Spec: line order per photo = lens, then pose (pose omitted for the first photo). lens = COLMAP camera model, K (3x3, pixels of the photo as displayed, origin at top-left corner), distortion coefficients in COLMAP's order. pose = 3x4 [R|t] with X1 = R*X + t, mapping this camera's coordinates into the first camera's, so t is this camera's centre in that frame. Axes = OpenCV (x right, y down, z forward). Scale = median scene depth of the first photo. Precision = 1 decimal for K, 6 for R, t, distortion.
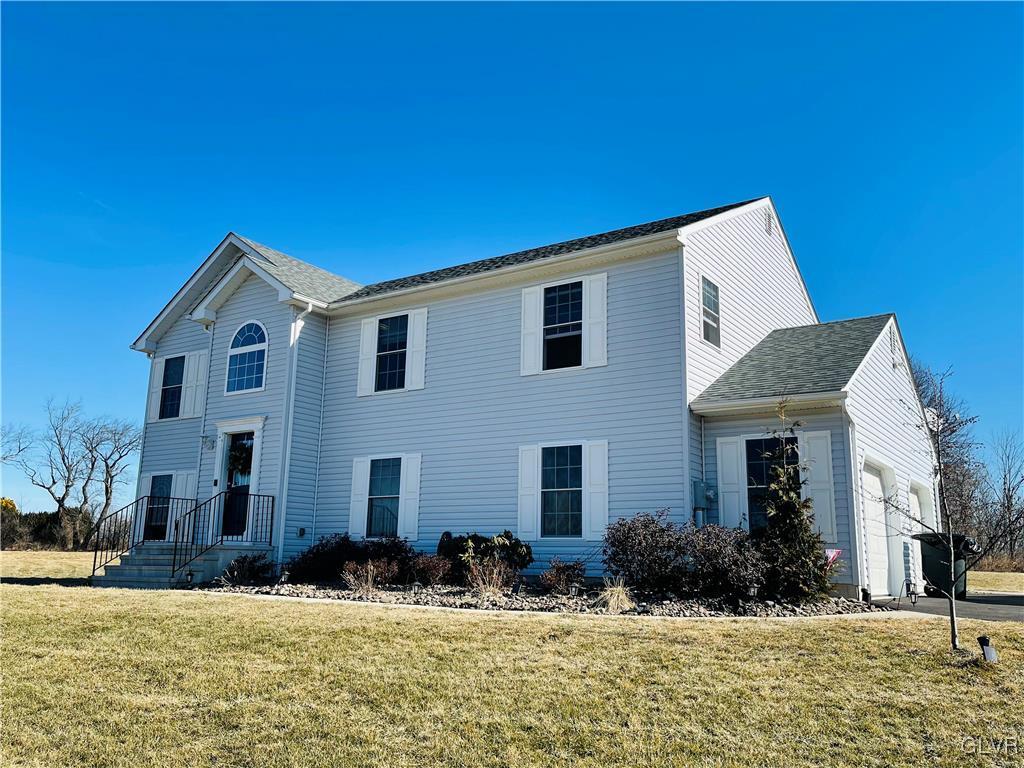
lens RADIAL K [[845.7, 0, 534.8], [0, 845.7, 387.2], [0, 0, 1]] dist [-0.008562, 0.004945]
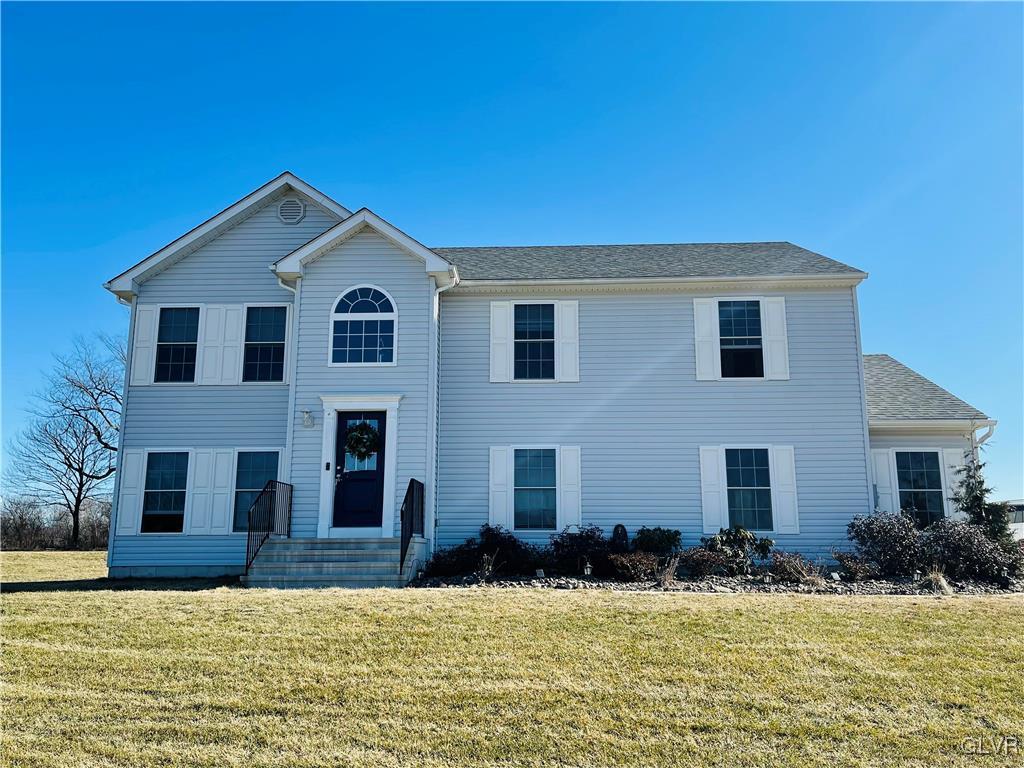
lens RADIAL K [[883.0, 0, 511.9], [0, 883.0, 387.9], [0, 0, 1]] dist [0.021586, -0.008954]
pose [[0.871004, 0.083842, 0.484069, -0.694192], [-0.090368, 0.995859, -0.009883, 0.026057], [-0.482894, -0.035136, 0.874974, 0.123469]]
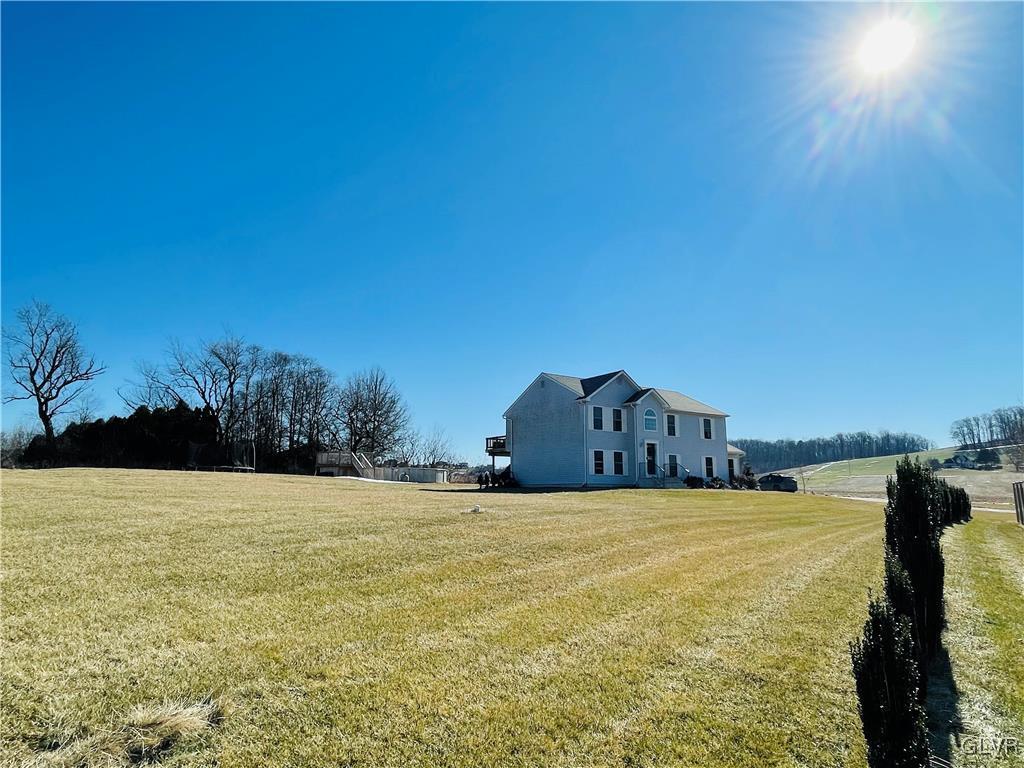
lens RADIAL K [[594.2, 0, 508.1], [0, 594.2, 387.5], [0, 0, 1]] dist [0.008355, 0.000679]
pose [[0.423384, 0.150309, 0.893394, -2.834104], [-0.186500, 0.979479, -0.076409, 0.128030], [-0.886546, -0.134268, 0.442728, 0.523144]]
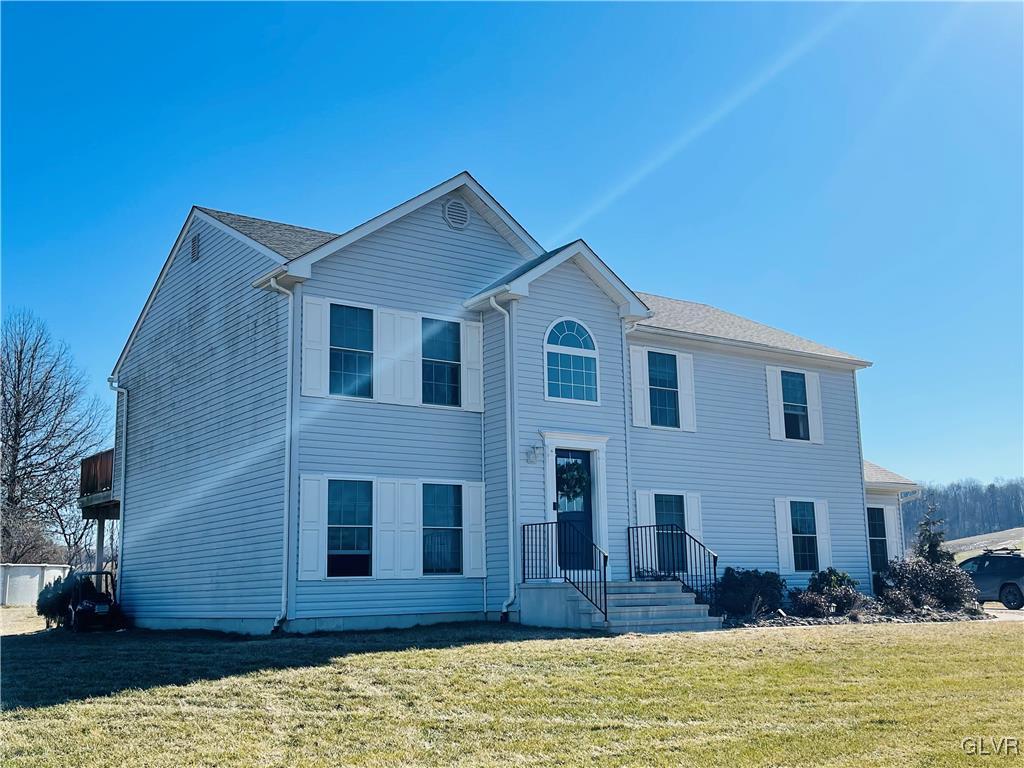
lens RADIAL K [[1103.0, 0, 509.9], [0, 1103.0, 378.7], [0, 0, 1]] dist [0.025344, 0.000000]
pose [[0.381609, 0.158309, 0.910666, -1.472317], [-0.163192, 0.981286, -0.102201, 0.113745], [-0.909804, -0.109613, 0.400303, 0.654368]]
